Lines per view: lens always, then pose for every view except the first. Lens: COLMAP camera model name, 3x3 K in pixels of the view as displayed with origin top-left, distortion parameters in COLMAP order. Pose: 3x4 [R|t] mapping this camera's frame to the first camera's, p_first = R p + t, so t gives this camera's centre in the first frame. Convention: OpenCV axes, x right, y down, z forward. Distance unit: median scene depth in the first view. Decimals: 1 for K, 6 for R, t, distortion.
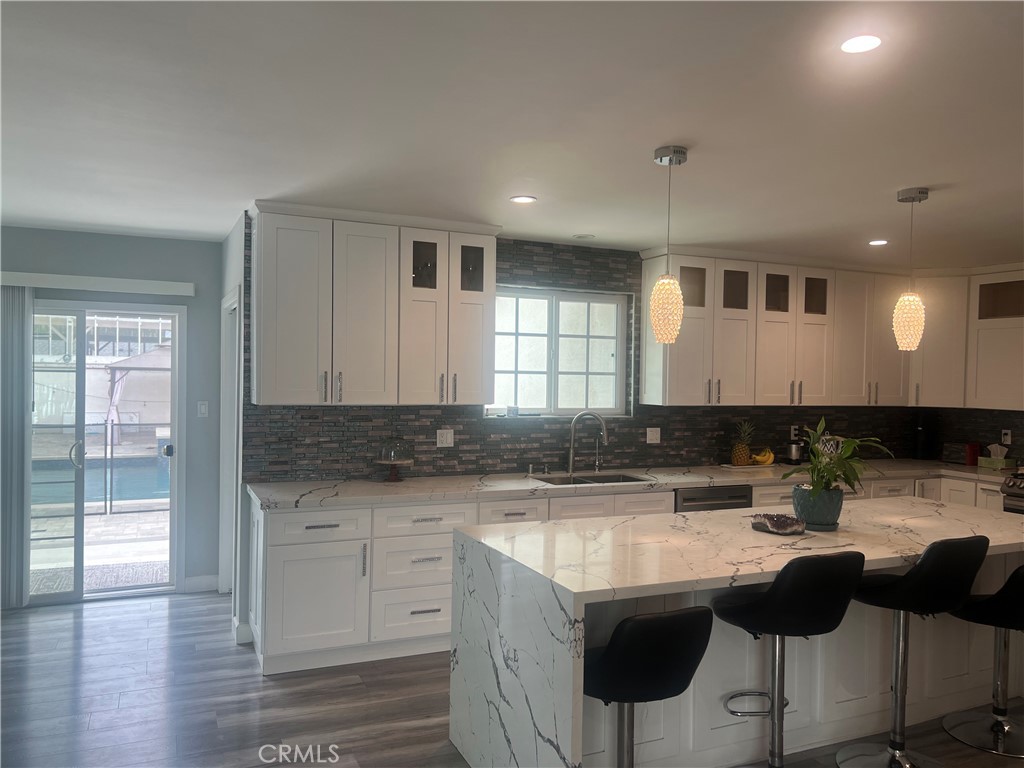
lens RADIAL K [[769.6, 0, 511.8], [0, 769.6, 392.5], [0, 0, 1]] dist [0.066544, -0.086597]
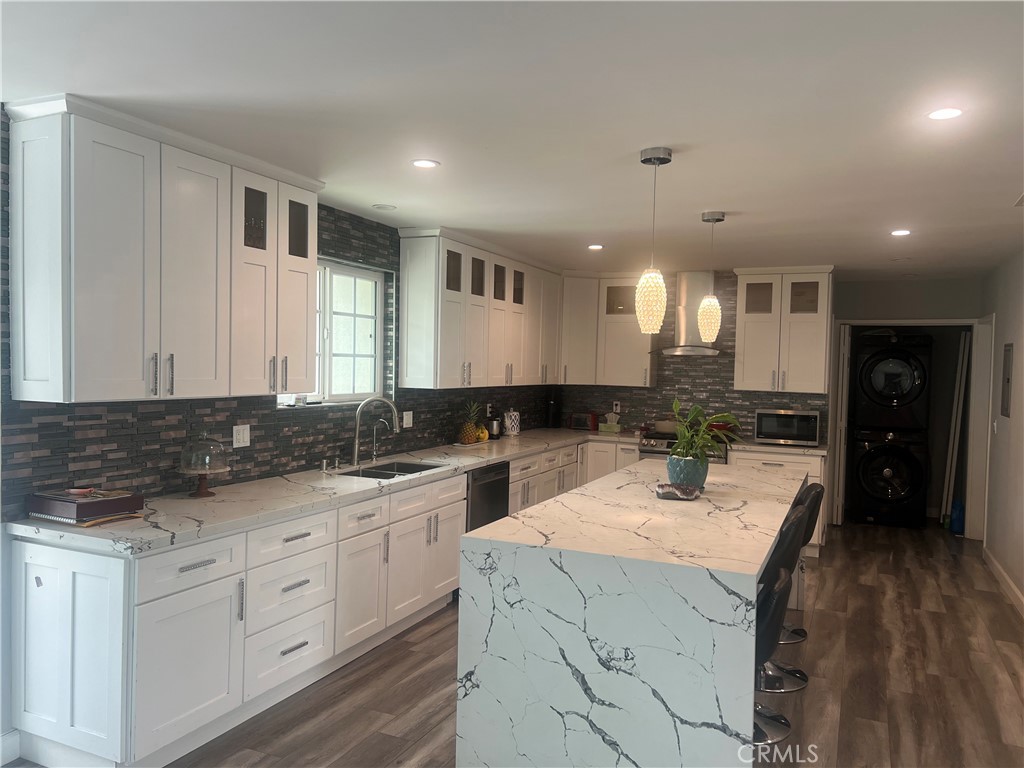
lens RADIAL K [[768.3, 0, 509.4], [0, 768.3, 388.8], [0, 0, 1]] dist [0.065994, -0.085877]
pose [[0.755658, -0.021865, 0.654602, -0.399624], [0.004774, 0.999600, 0.027878, -0.010805], [-0.654949, -0.017941, 0.755460, 0.202244]]
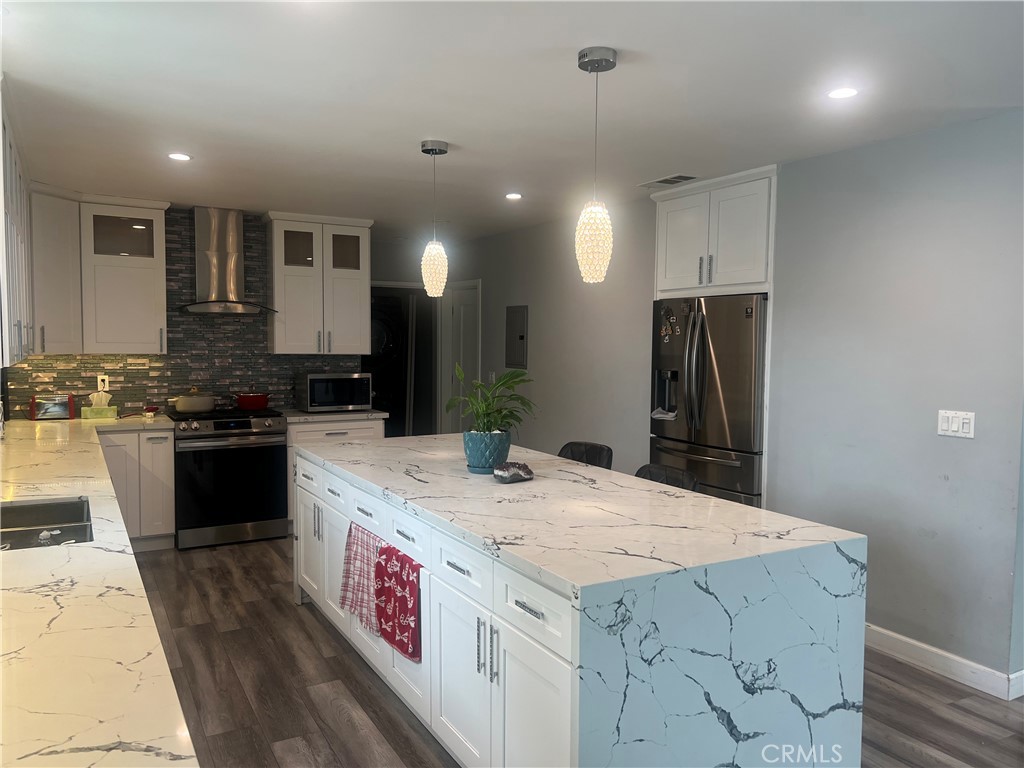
lens RADIAL K [[769.4, 0, 515.9], [0, 769.4, 394.1], [0, 0, 1]] dist [0.041114, 0.001007]
pose [[-0.086309, -0.090362, 0.992162, -0.409596], [0.012020, 0.995711, 0.091731, -0.011662], [-0.996196, 0.019843, -0.084852, 0.723323]]
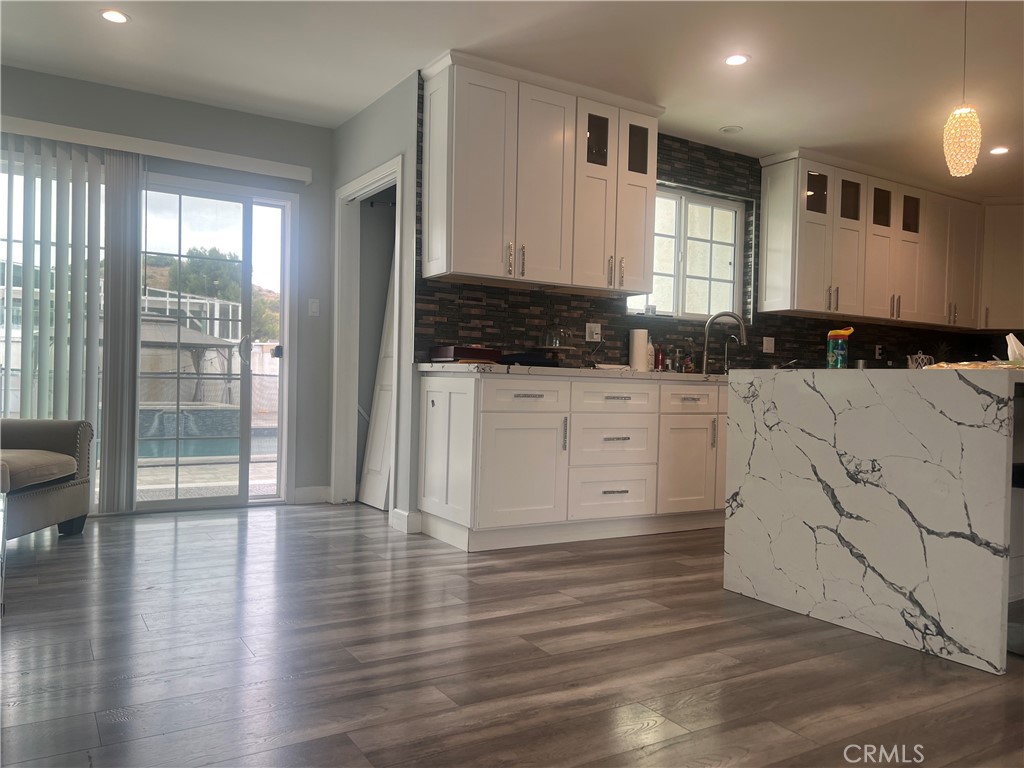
lens RADIAL K [[769.6, 0, 511.8], [0, 769.6, 392.5], [0, 0, 1]] dist [0.066544, -0.086597]
pose [[0.991486, 0.005127, 0.130110, -0.310588], [-0.004627, 0.999981, -0.004143, 0.138464], [-0.130129, 0.003505, 0.991491, 0.053510]]
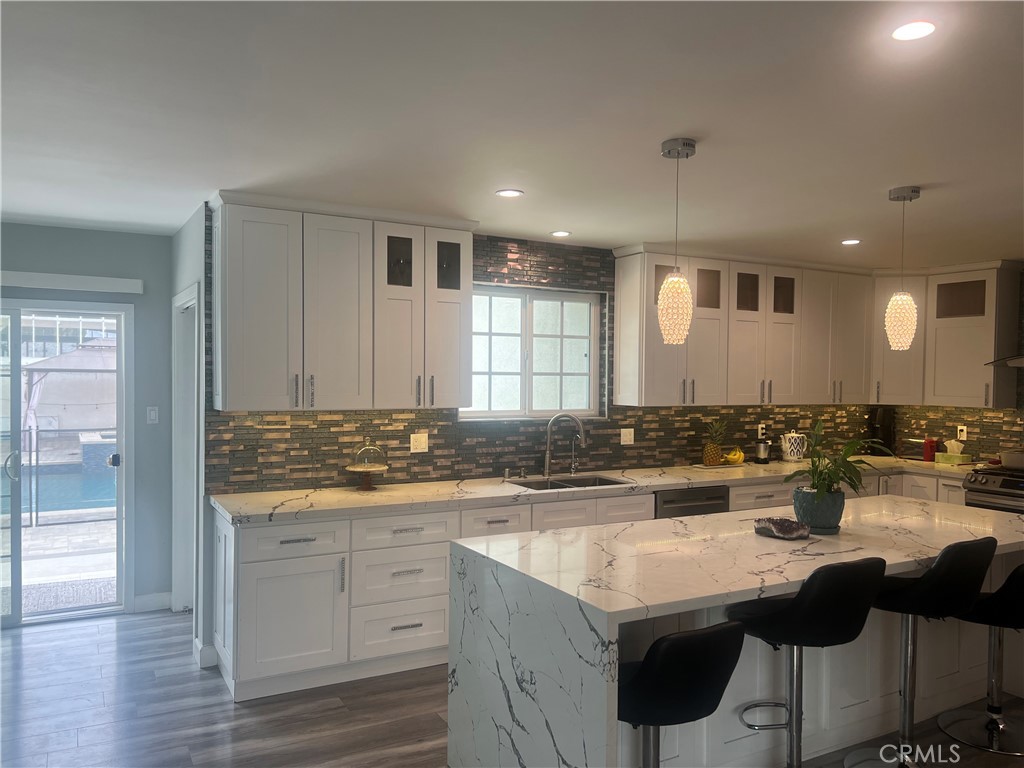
lens RADIAL K [[769.6, 0, 511.8], [0, 769.6, 392.5], [0, 0, 1]] dist [0.066544, -0.086597]
pose [[0.996267, -0.008530, 0.085908, -0.053104], [0.008357, 0.999962, 0.002381, -0.004633], [-0.085926, -0.001655, 0.996300, 0.036796]]
